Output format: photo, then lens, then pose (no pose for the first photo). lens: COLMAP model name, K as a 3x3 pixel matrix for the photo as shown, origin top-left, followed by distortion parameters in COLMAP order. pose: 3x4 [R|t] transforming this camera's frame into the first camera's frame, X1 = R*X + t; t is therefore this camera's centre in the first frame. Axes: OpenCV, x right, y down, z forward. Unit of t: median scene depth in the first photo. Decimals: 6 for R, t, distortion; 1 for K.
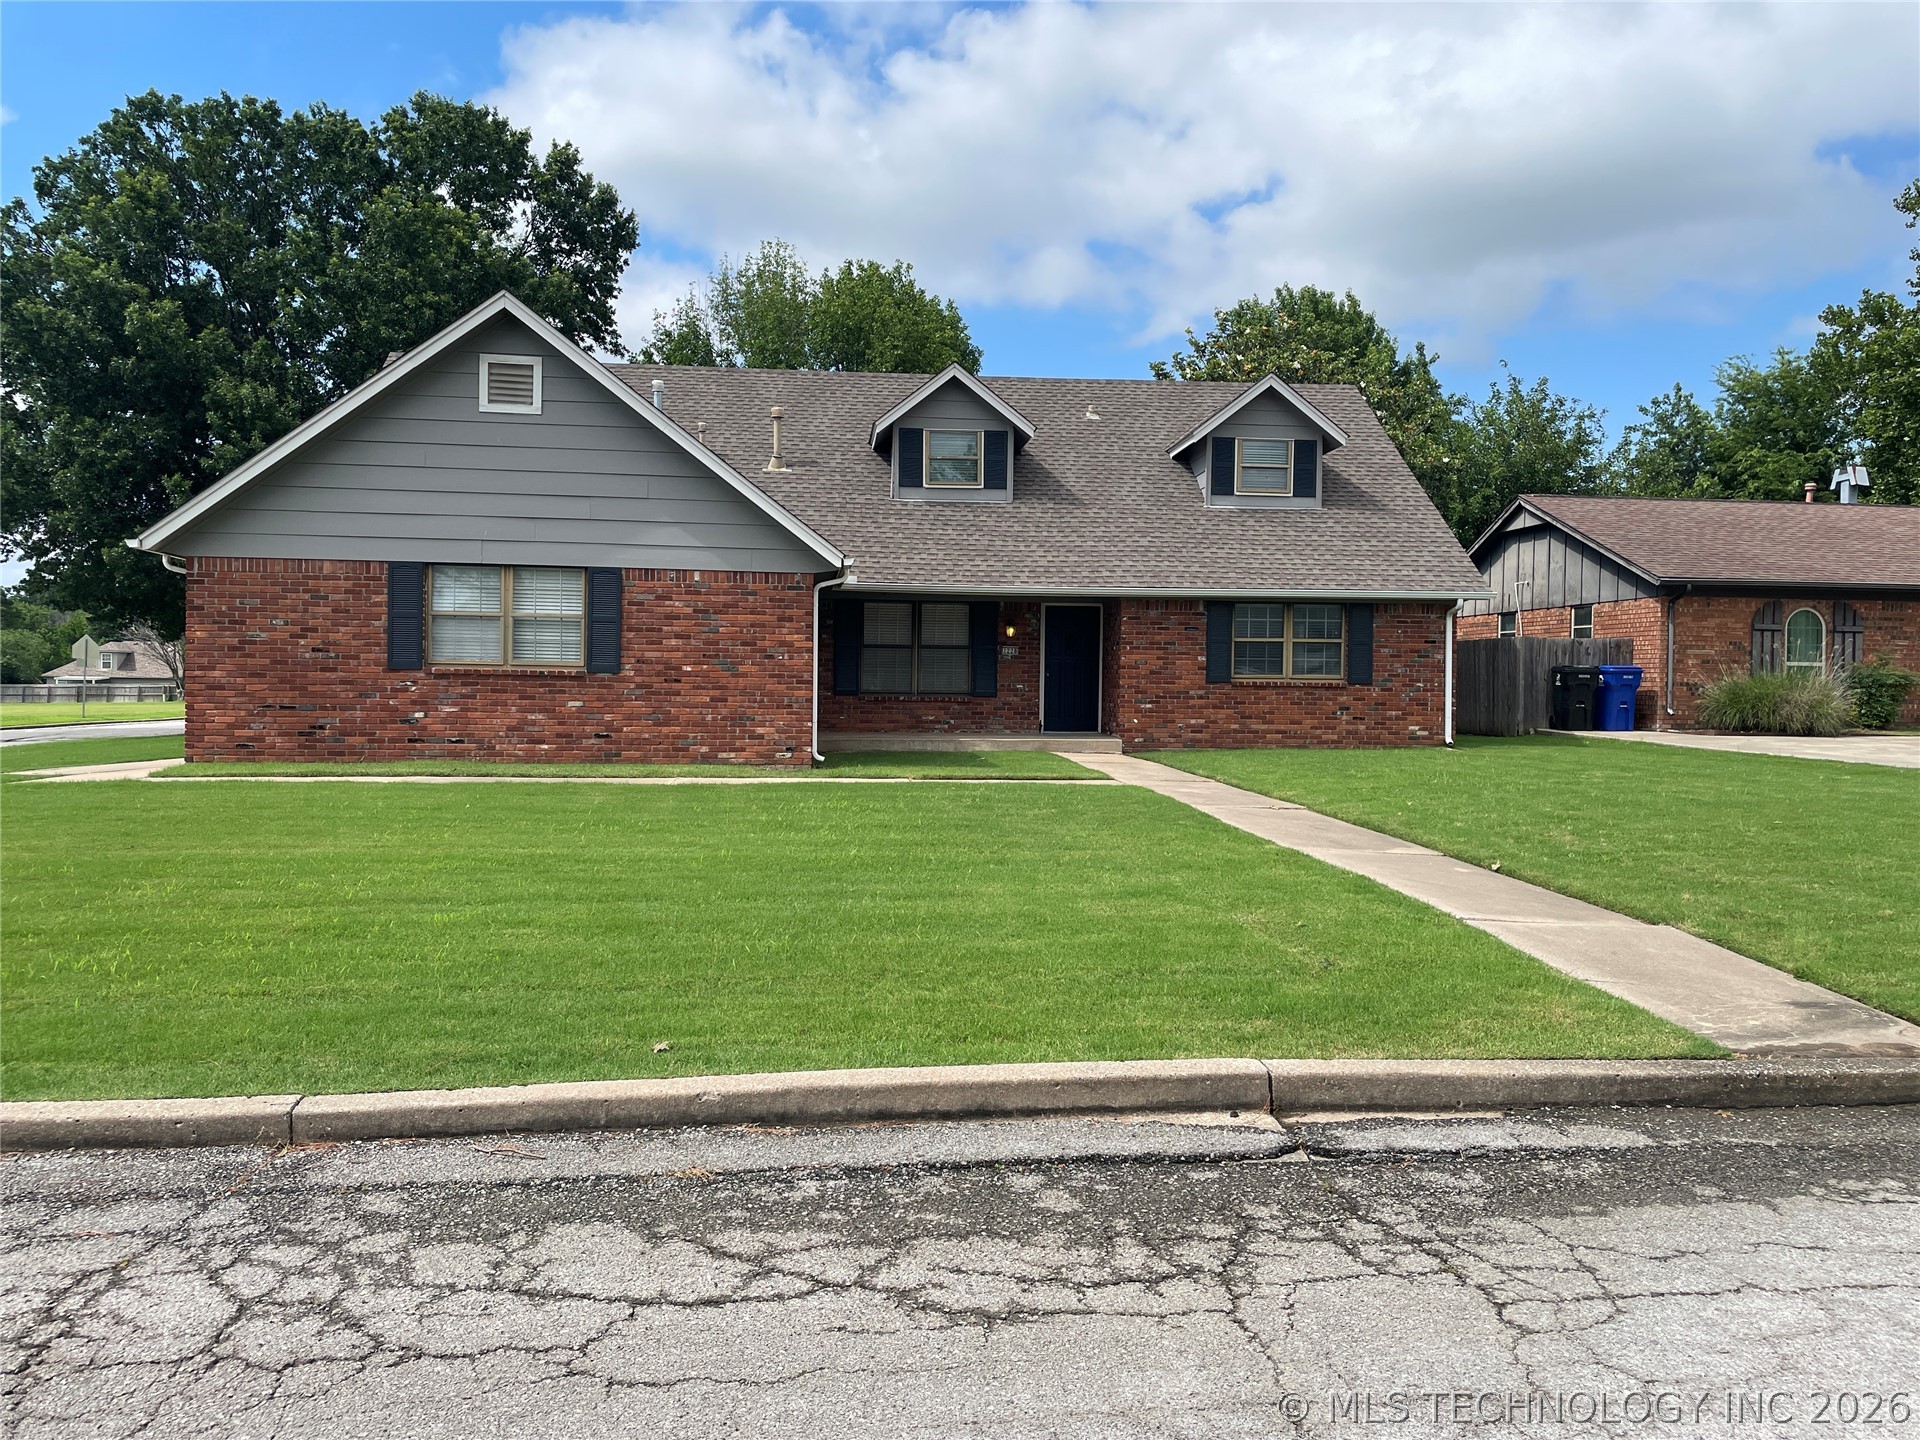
lens RADIAL K [[1434.3, 0, 960.0], [0, 1434.3, 720.0], [0, 0, 1]] dist [0.091443, -0.126338]
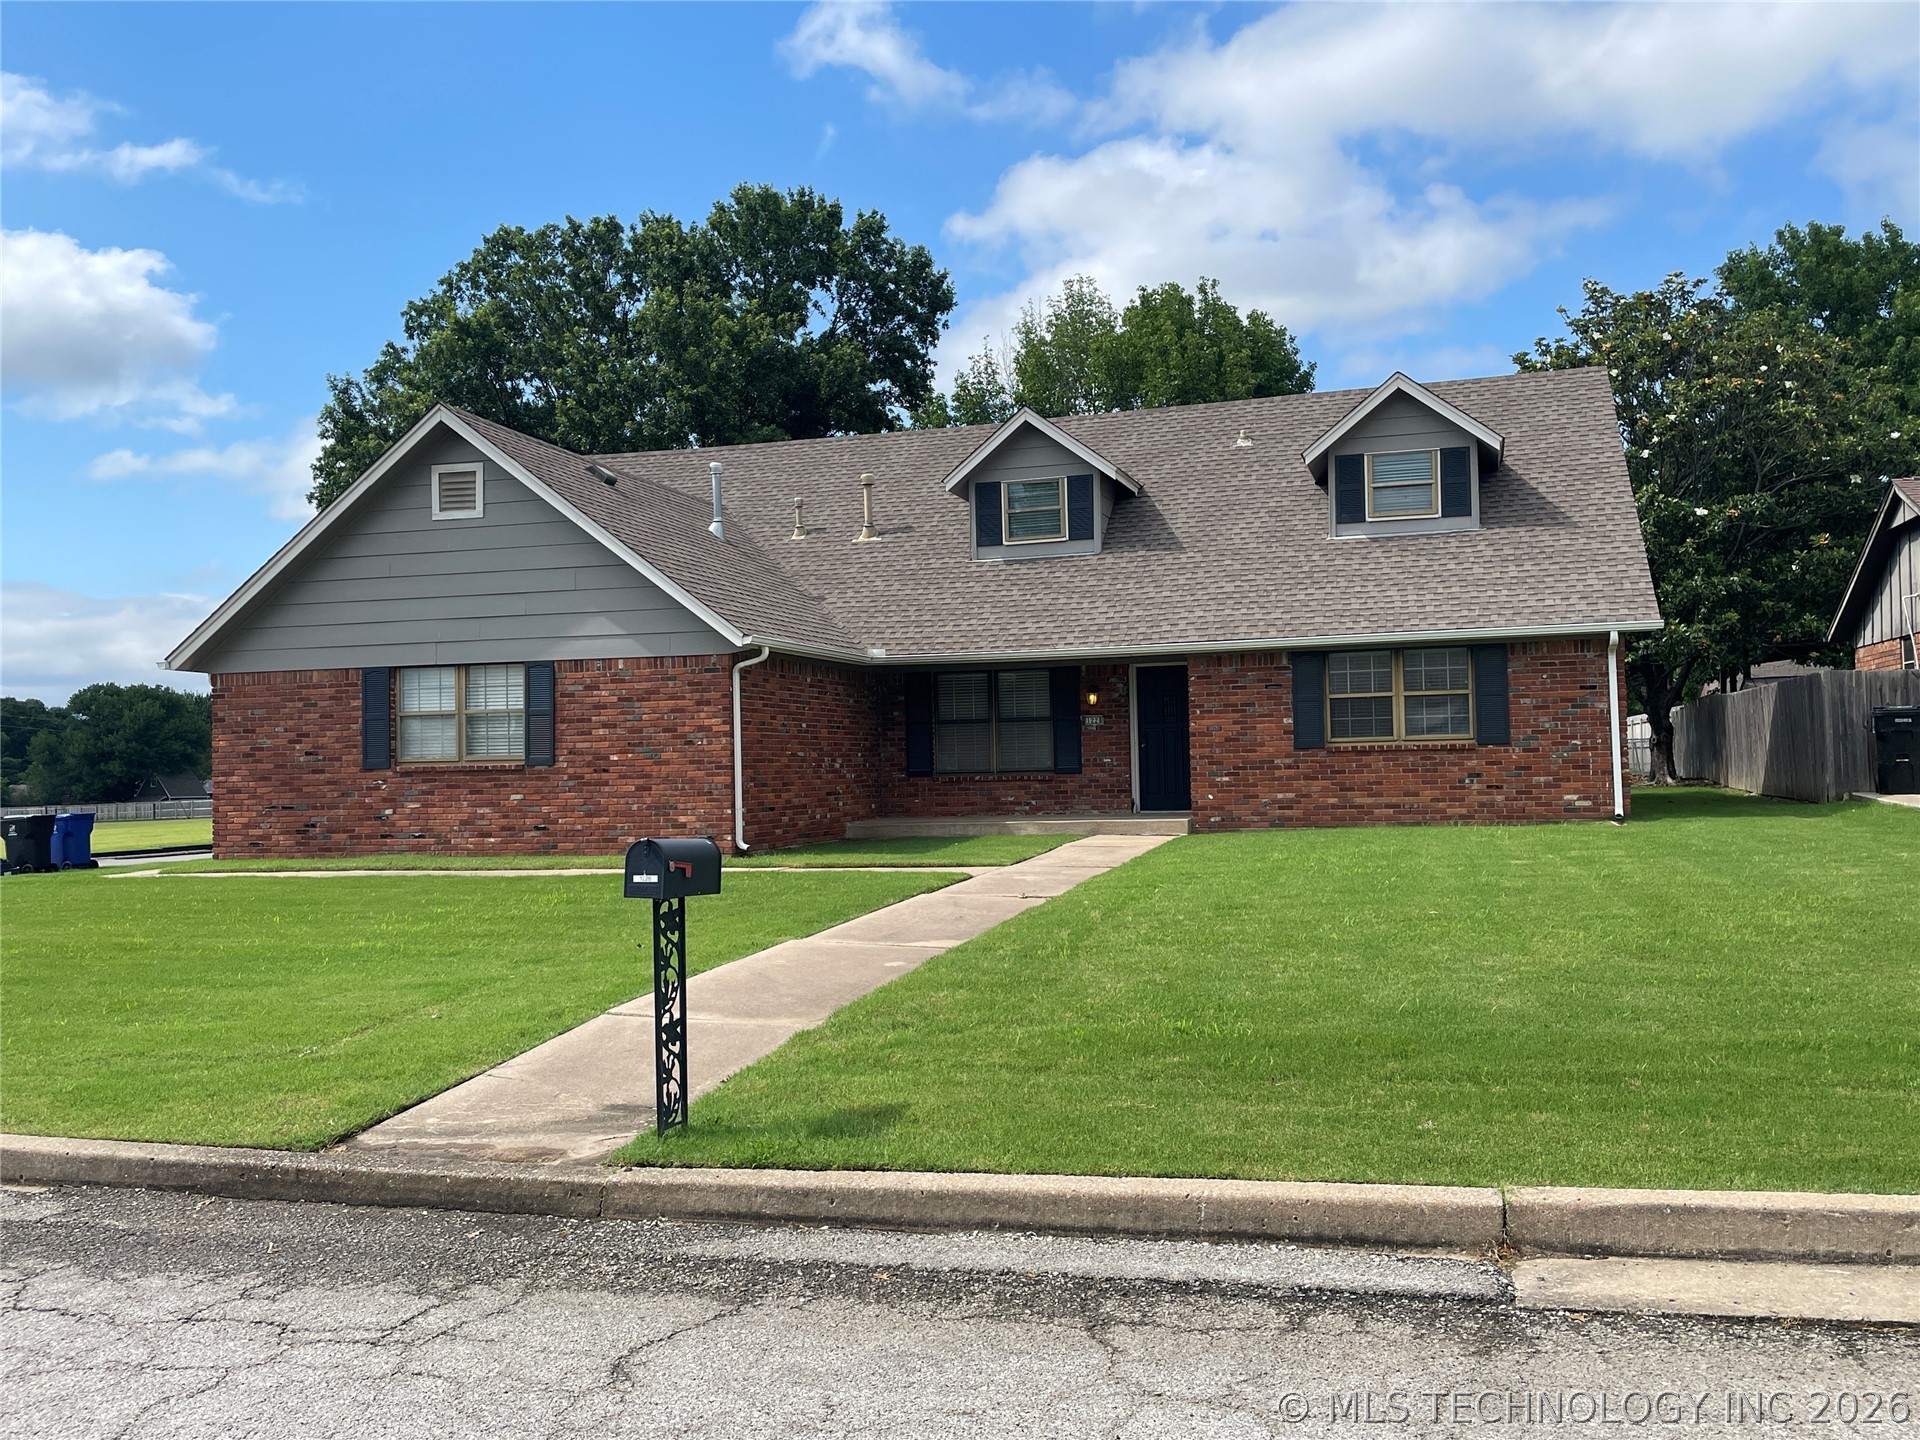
lens RADIAL K [[1648.6, 0, 960.0], [0, 1648.6, 720.0], [0, 0, 1]] dist [0.089428, -0.126730]
pose [[0.923053, -0.043923, -0.382157, 0.461941], [0.025088, 0.998219, -0.054132, 0.005653], [0.383854, 0.040379, 0.922511, 0.043153]]
